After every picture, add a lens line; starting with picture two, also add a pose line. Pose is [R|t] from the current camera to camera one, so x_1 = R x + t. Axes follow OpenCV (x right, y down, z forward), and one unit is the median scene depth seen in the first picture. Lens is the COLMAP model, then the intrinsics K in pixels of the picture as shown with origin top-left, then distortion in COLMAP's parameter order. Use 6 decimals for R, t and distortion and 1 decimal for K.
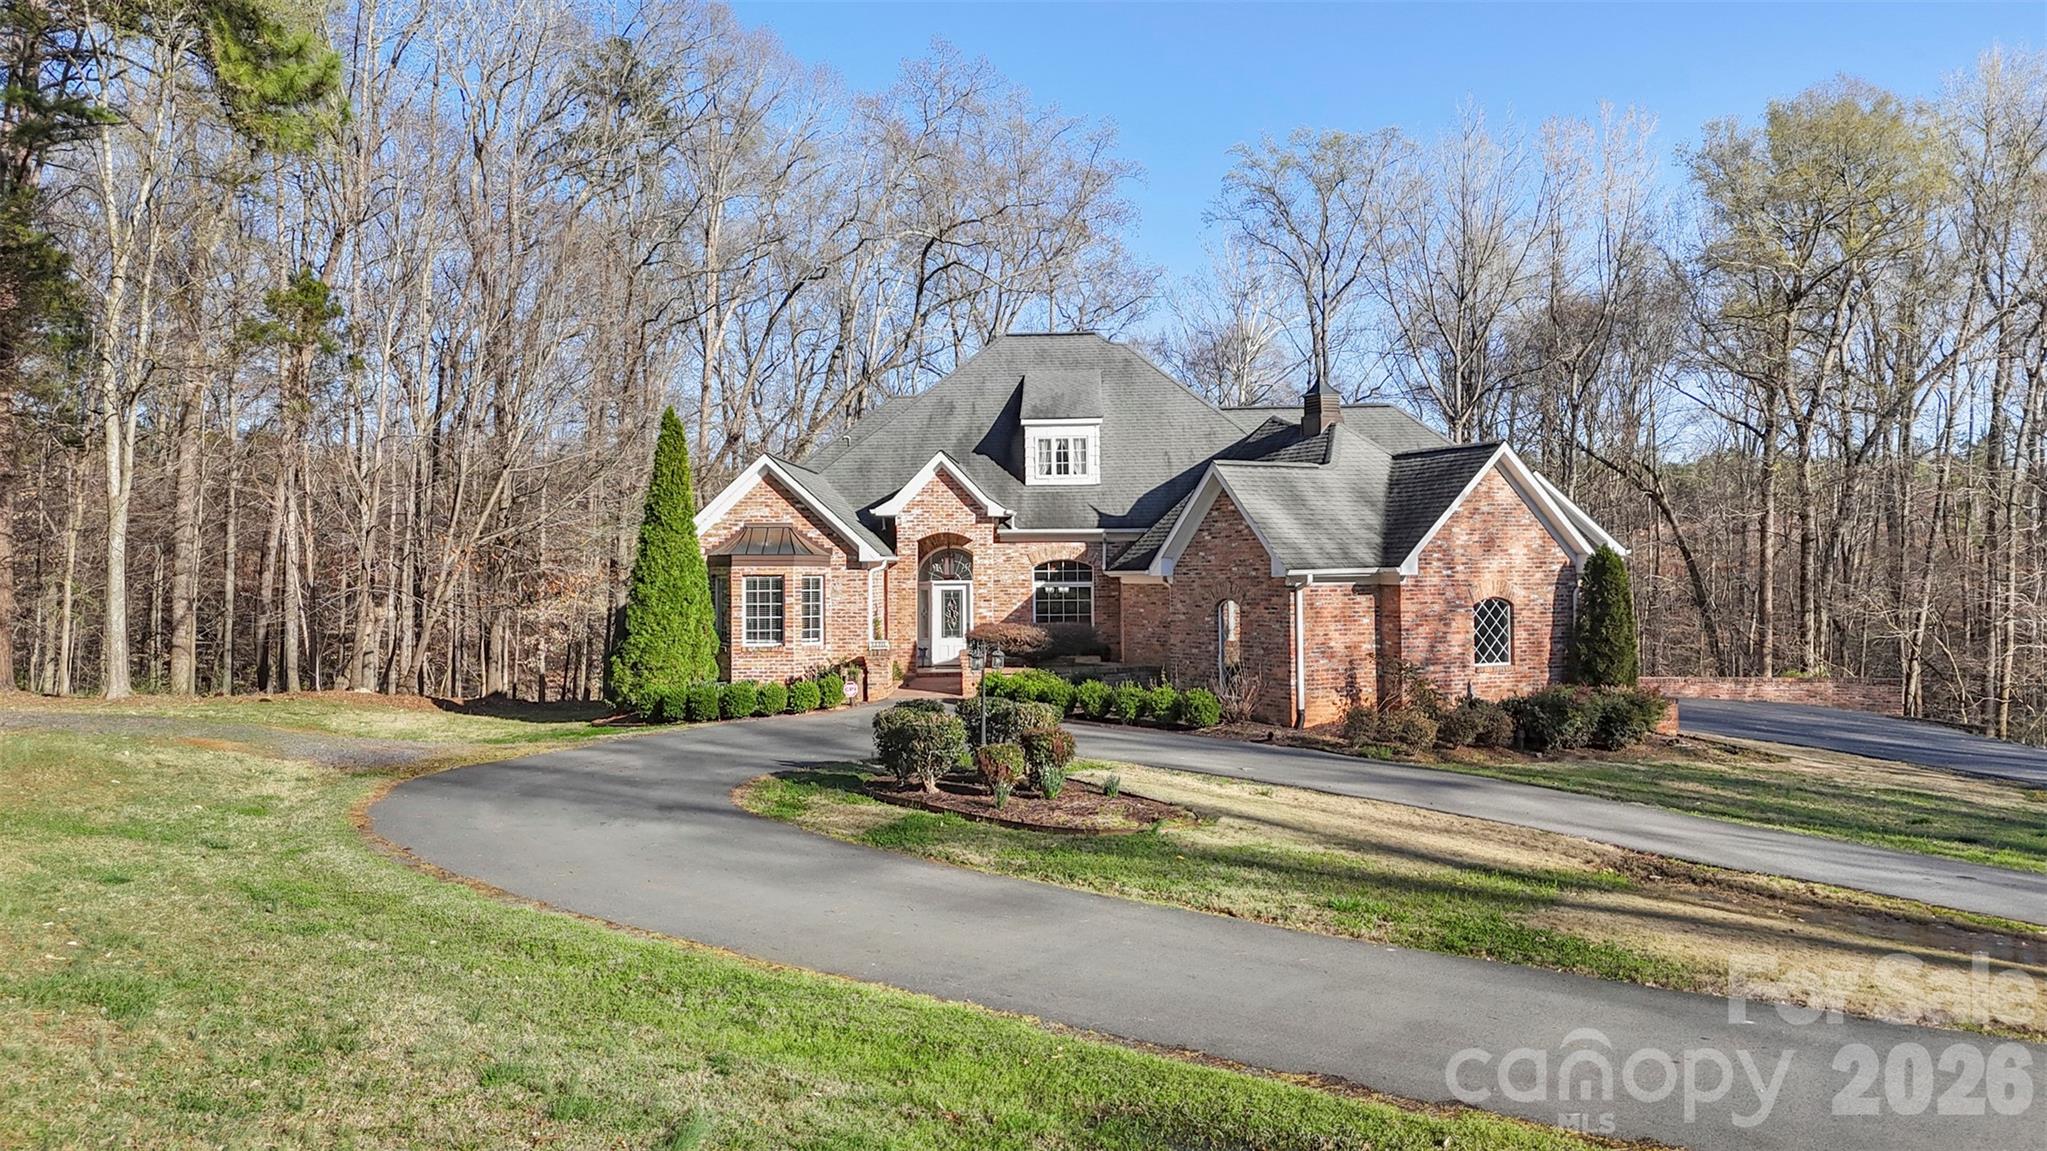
lens RADIAL K [[1503.4, 0, 1028.5], [0, 1503.4, 555.2], [0, 0, 1]] dist [0.097474, -0.014090]
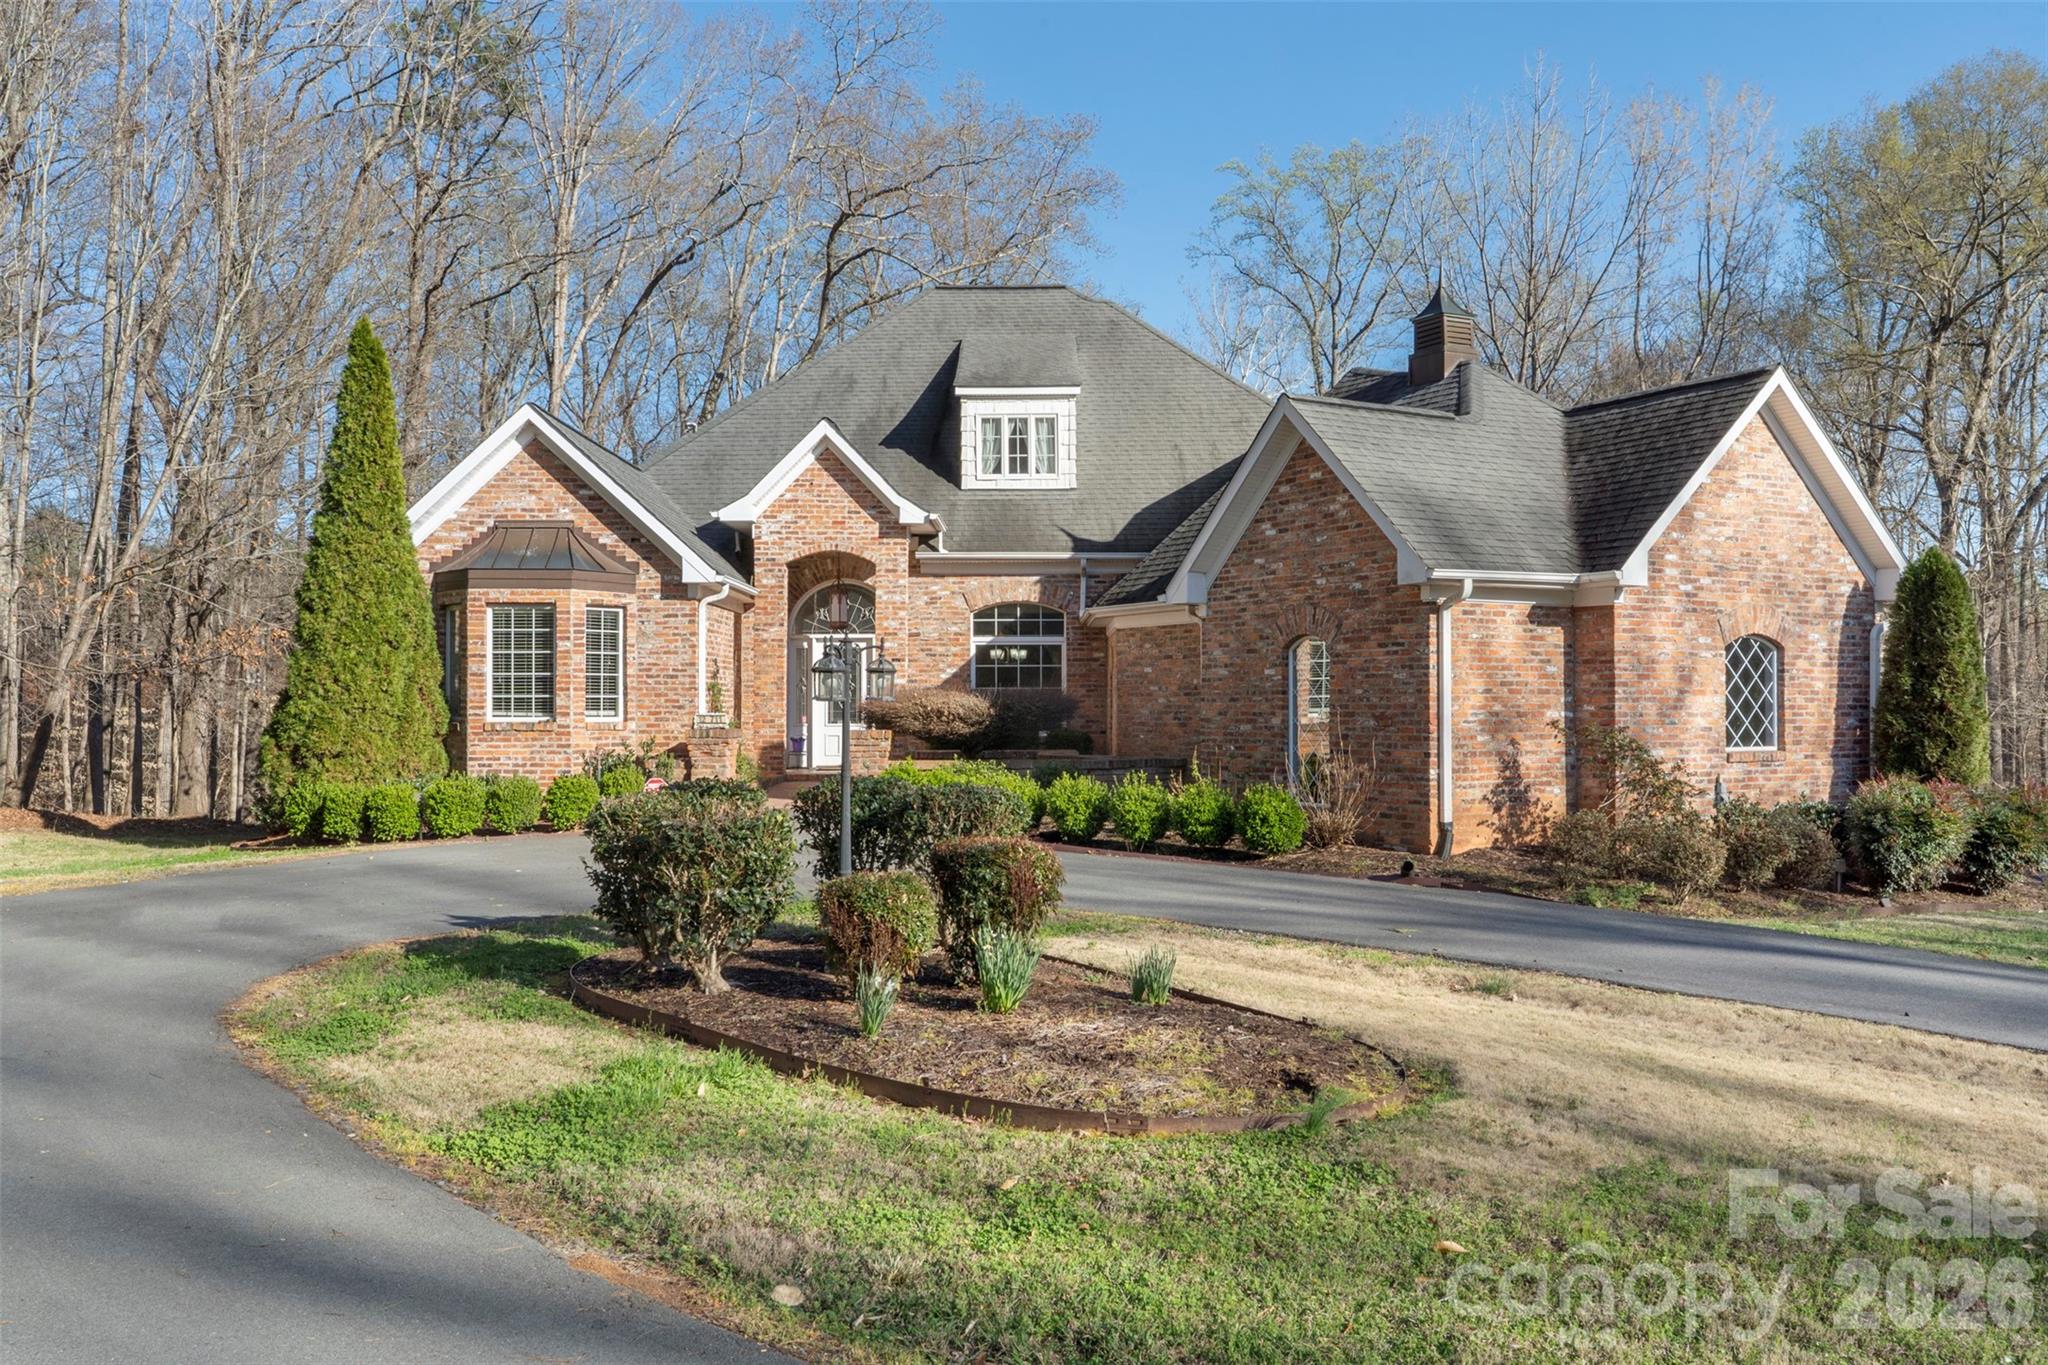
lens RADIAL K [[1661.2, 0, 1025.5], [0, 1661.2, 696.9], [0, 0, 1]] dist [0.001390, -0.003085]
pose [[0.999467, 0.006547, 0.031977, 0.003982], [-0.006726, 0.999962, 0.005499, 0.045268], [-0.031940, -0.005711, 0.999473, 0.332303]]
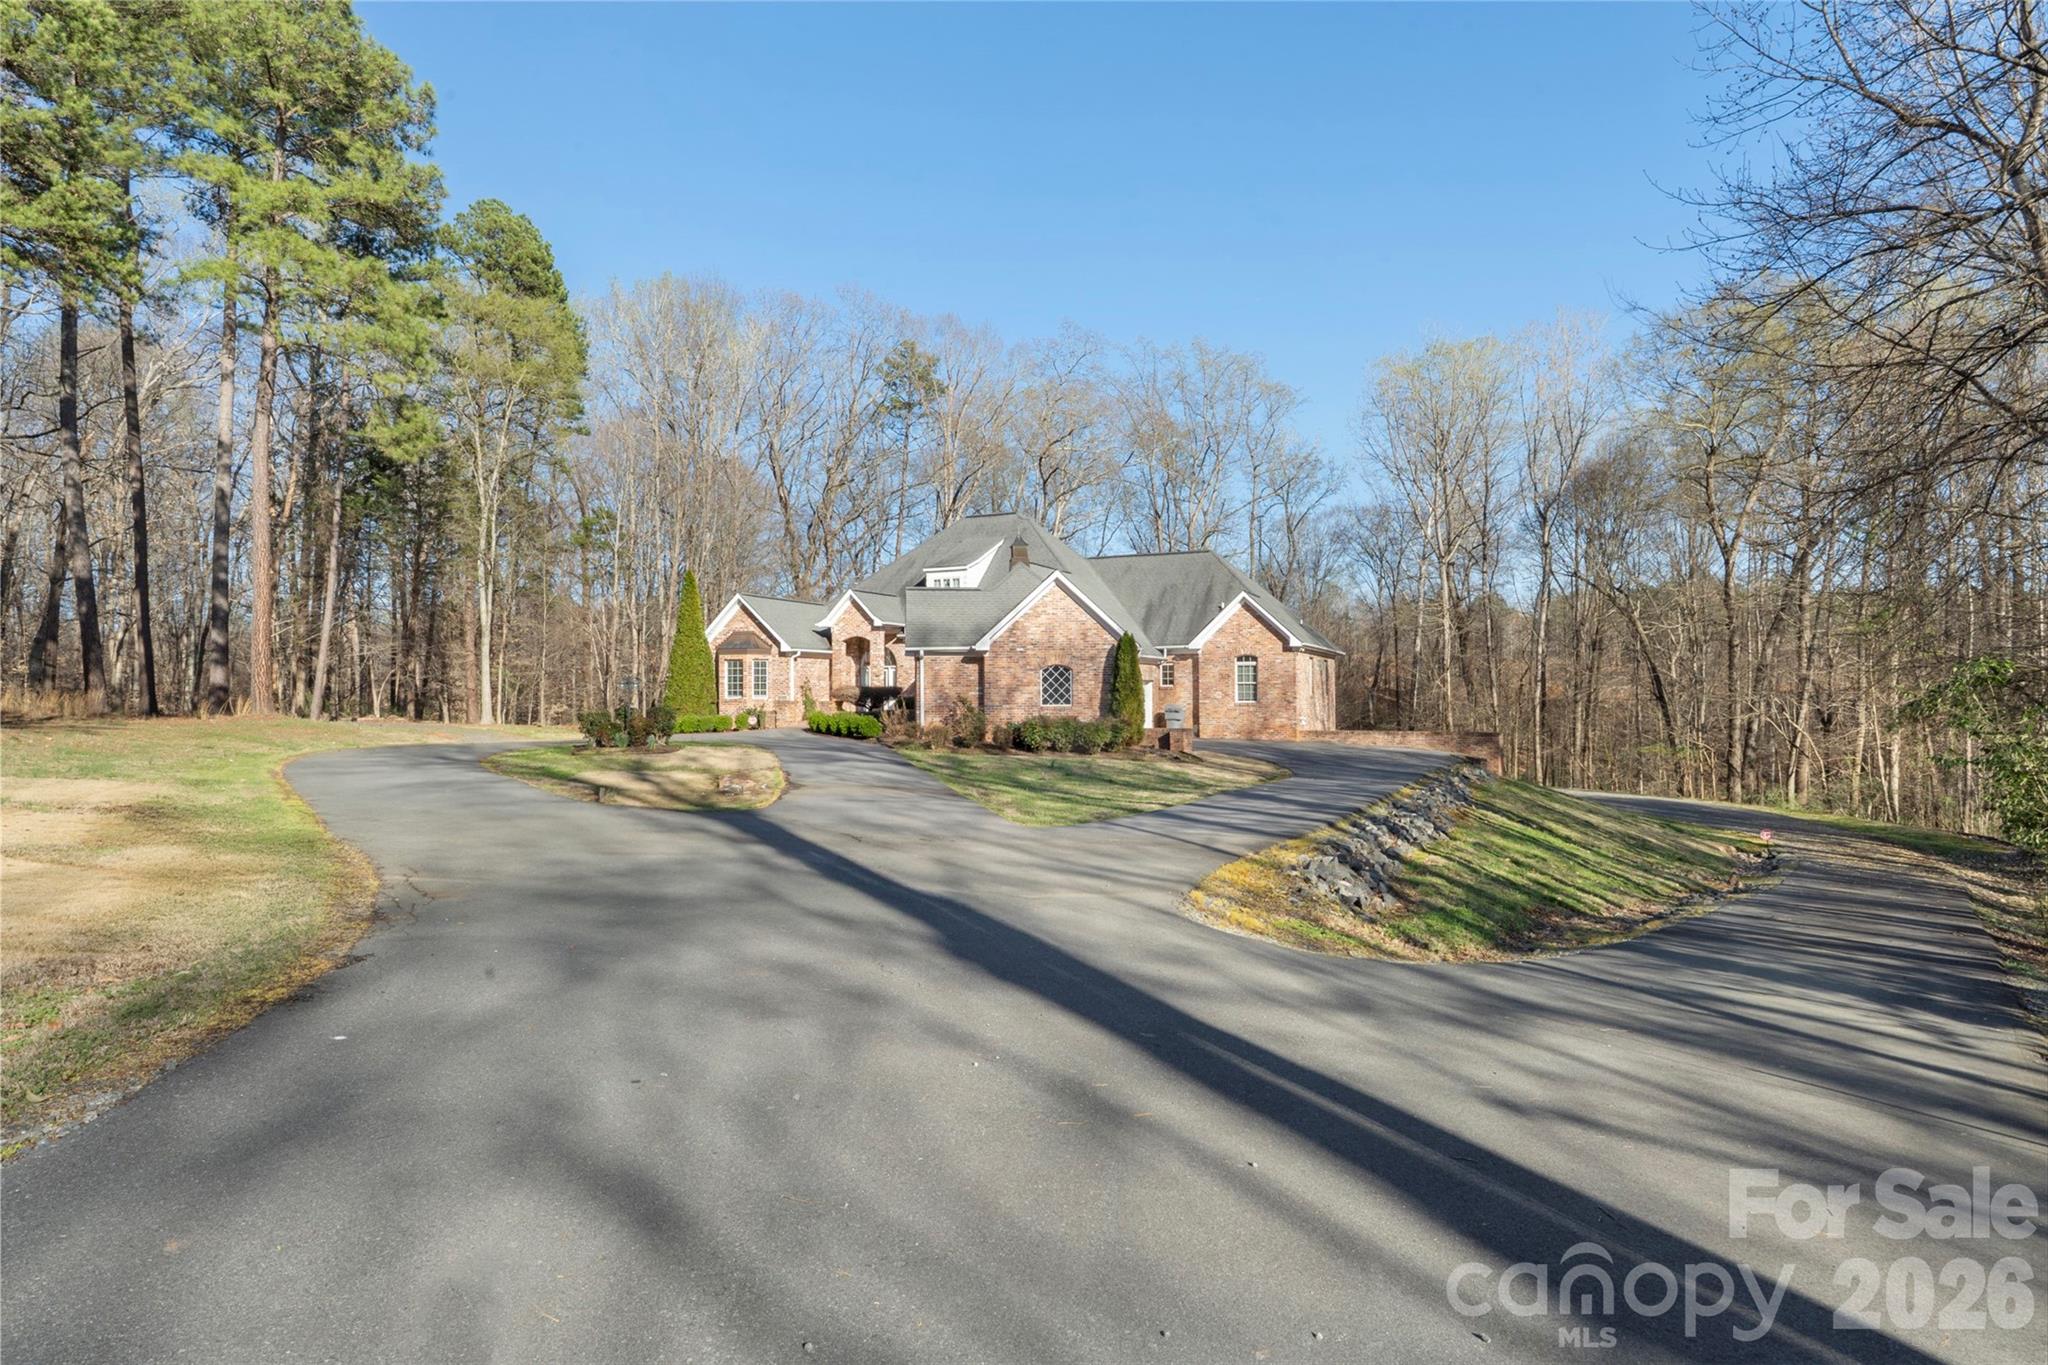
lens RADIAL K [[1172.4, 0, 1021.7], [0, 1172.4, 686.7], [0, 0, 1]] dist [0.000058, 0.002482]
pose [[0.924832, -0.001467, -0.380374, 0.686581], [0.001527, 0.999999, -0.000143, 0.046767], [0.380374, -0.000449, 0.924833, -0.181993]]
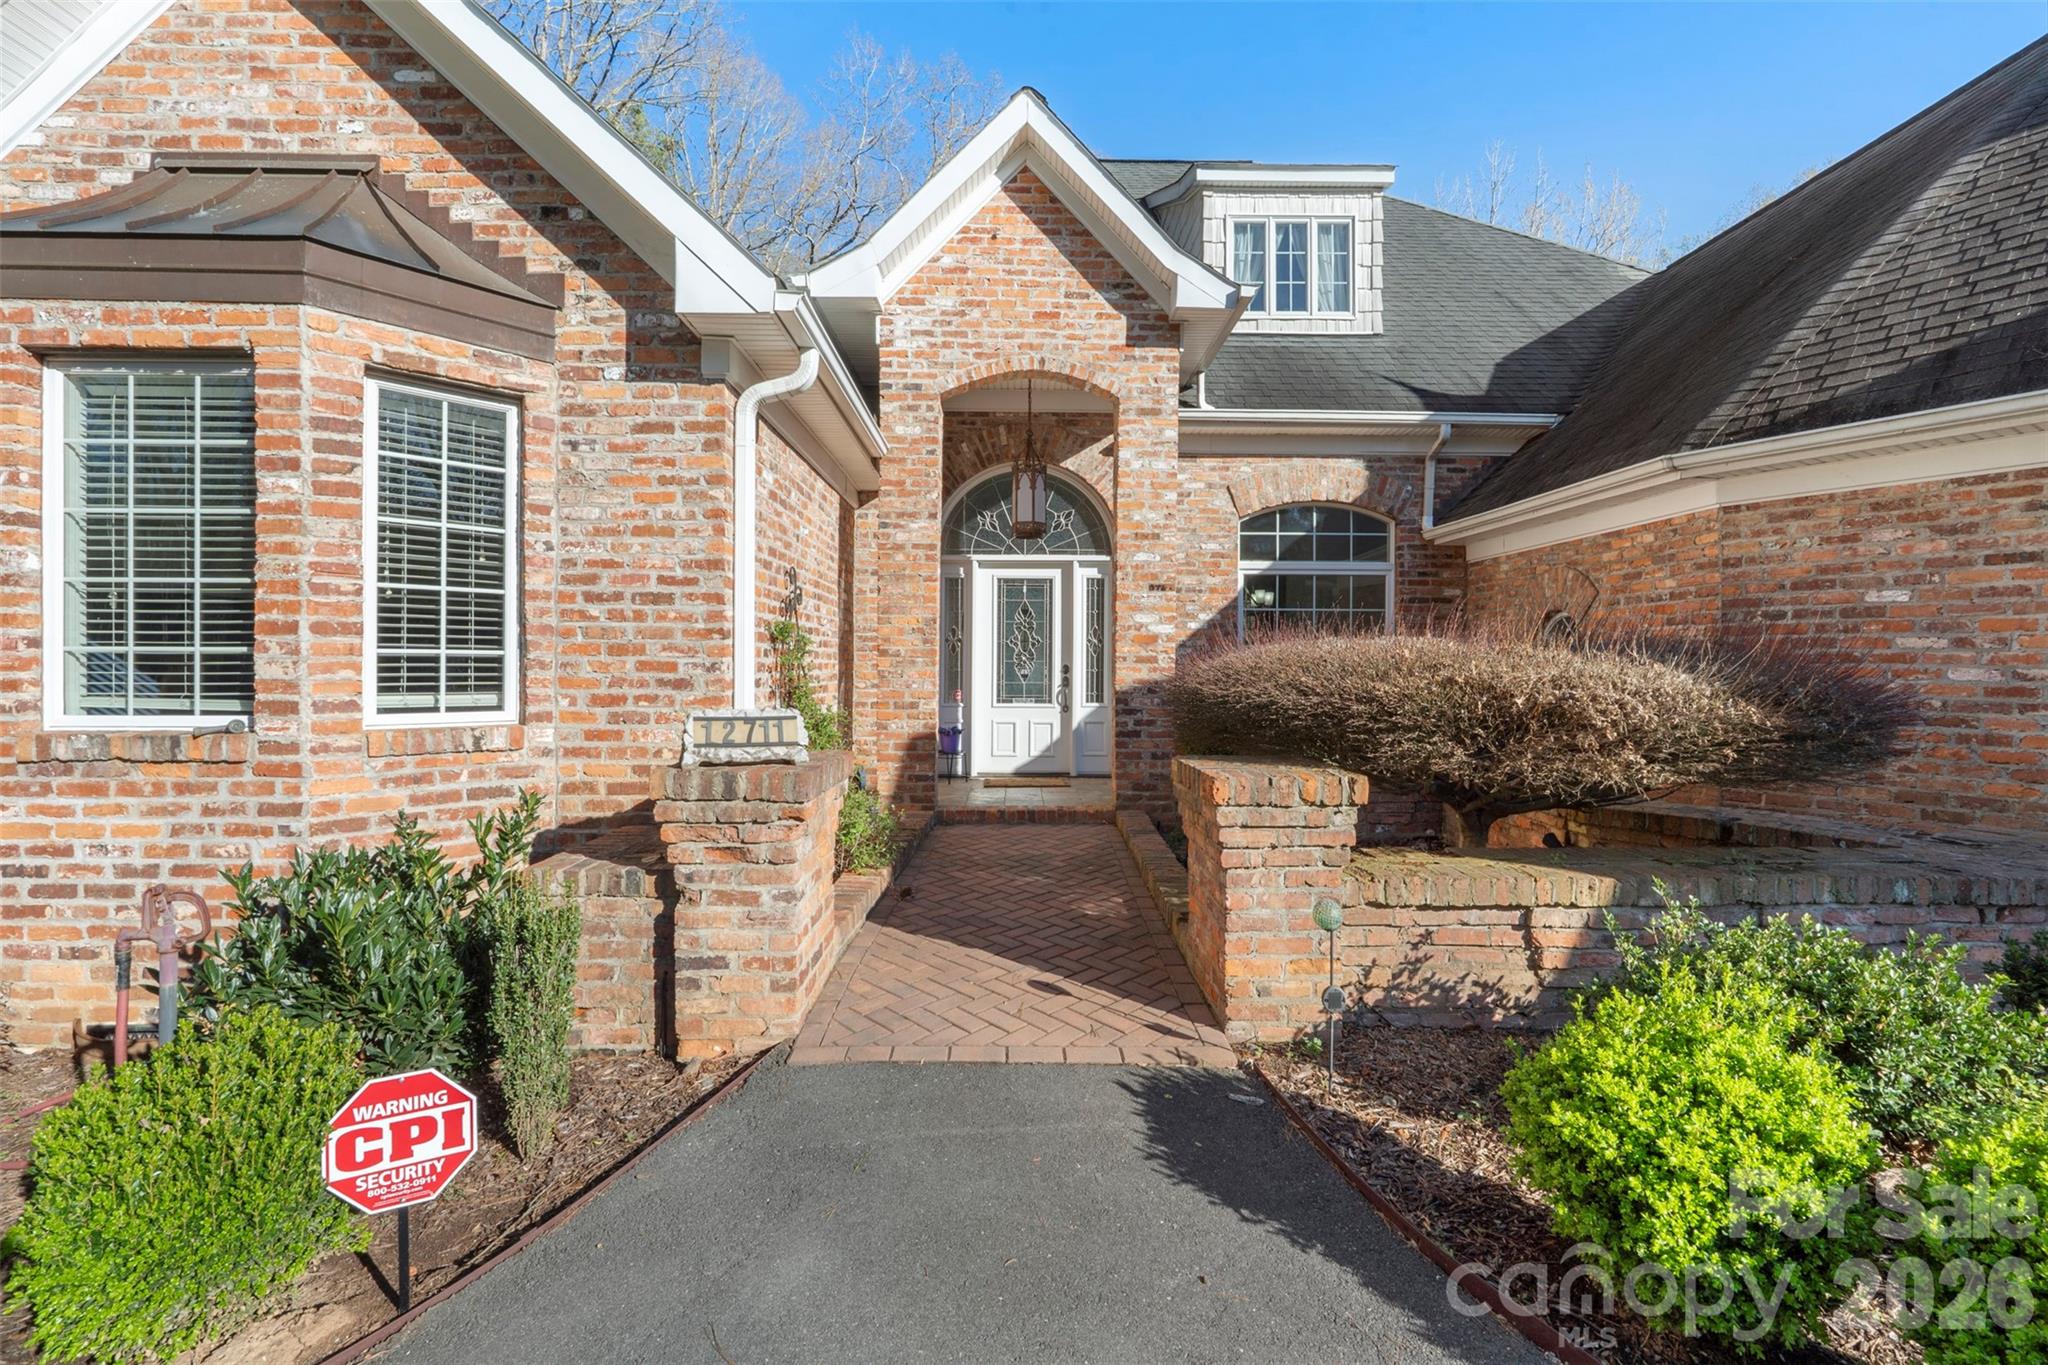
lens RADIAL K [[903.3, 0, 1022.0], [0, 903.3, 674.1], [0, 0, 1]] dist [-0.009440, 0.002219]
pose [[0.998979, 0.012903, 0.043305, -0.070999], [-0.013812, 0.999689, 0.020763, 0.049227], [-0.043023, -0.021340, 0.998846, 0.881649]]
